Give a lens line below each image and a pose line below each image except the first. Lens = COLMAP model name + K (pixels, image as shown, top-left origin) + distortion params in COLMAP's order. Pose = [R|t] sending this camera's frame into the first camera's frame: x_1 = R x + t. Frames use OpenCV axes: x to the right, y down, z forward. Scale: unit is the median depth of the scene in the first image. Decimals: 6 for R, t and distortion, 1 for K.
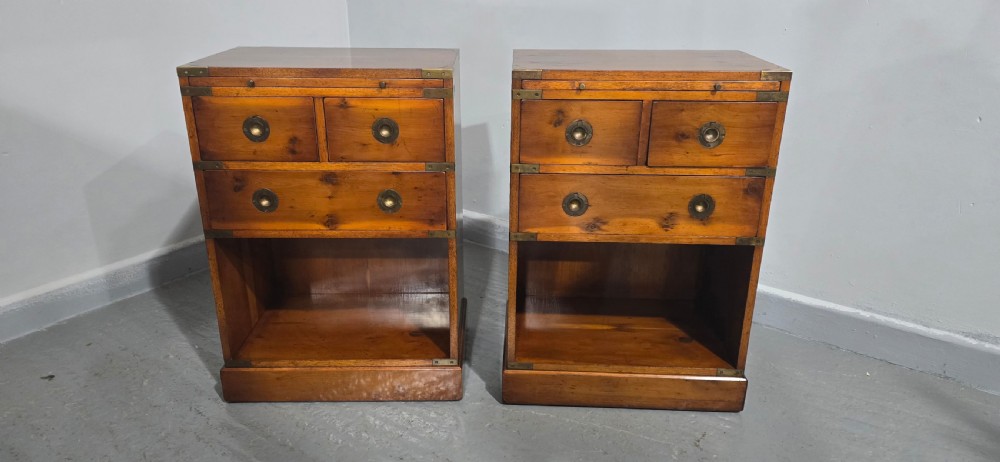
lens RADIAL K [[688.1, 0, 489.4], [0, 688.1, 237.0], [0, 0, 1]] dist [0.003822, -0.000509]
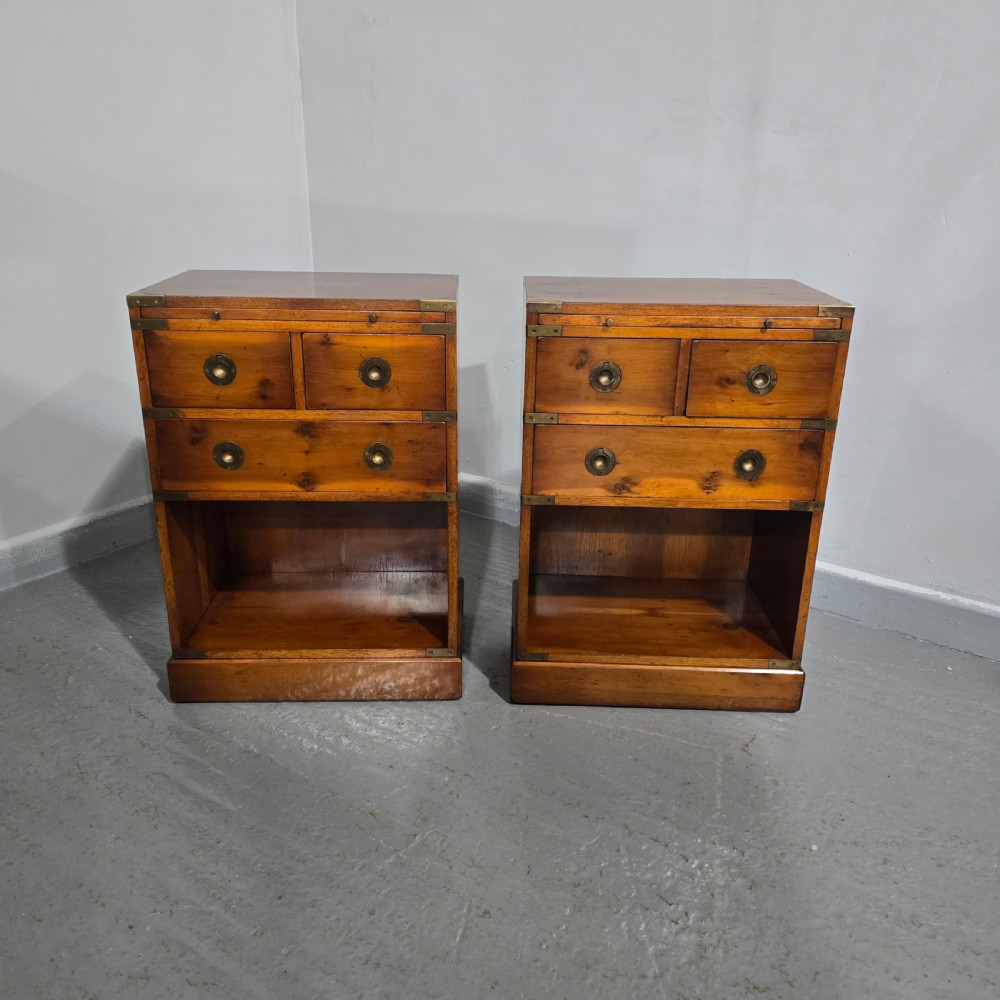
lens RADIAL K [[904.4, 0, 490.9], [0, 904.4, 496.9], [0, 0, 1]] dist [0.011253, -0.001620]
pose [[0.999756, 0.002839, 0.021911, -0.032770], [-0.002470, 0.999855, -0.016868, 0.014662], [-0.021956, 0.016810, 0.999618, -0.100084]]
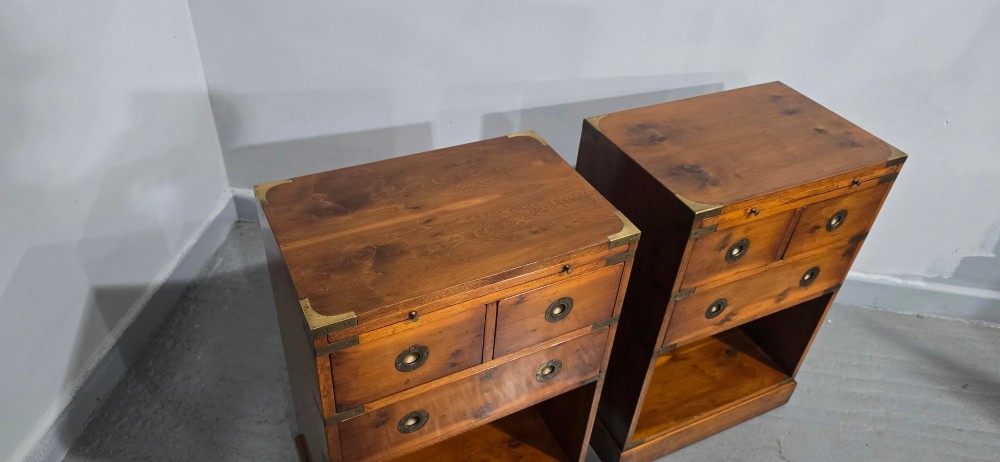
lens RADIAL K [[679.8, 0, 494.2], [0, 679.8, 235.2], [0, 0, 1]] dist [0.004632, -0.001582]
pose [[0.873706, -0.254927, 0.414307, -0.512057], [0.117078, 0.936849, 0.329554, -0.491211], [-0.472156, -0.239427, 0.848377, 0.361690]]
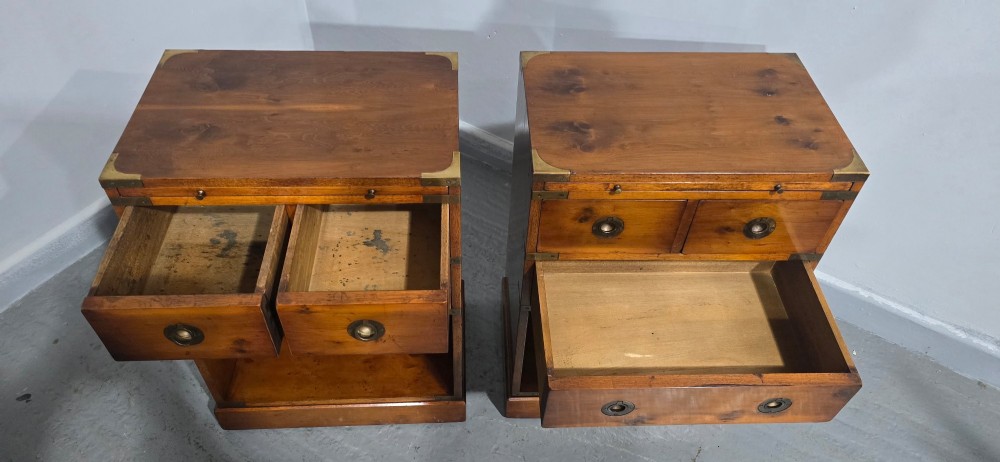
lens RADIAL K [[679.8, 0, 494.2], [0, 679.8, 235.2], [0, 0, 1]] dist [0.004632, -0.001582]
pose [[0.996816, -0.034749, 0.071763, -0.067485], [0.000807, 0.904387, 0.426712, -0.478597], [-0.079729, -0.425295, 0.901536, 0.240146]]
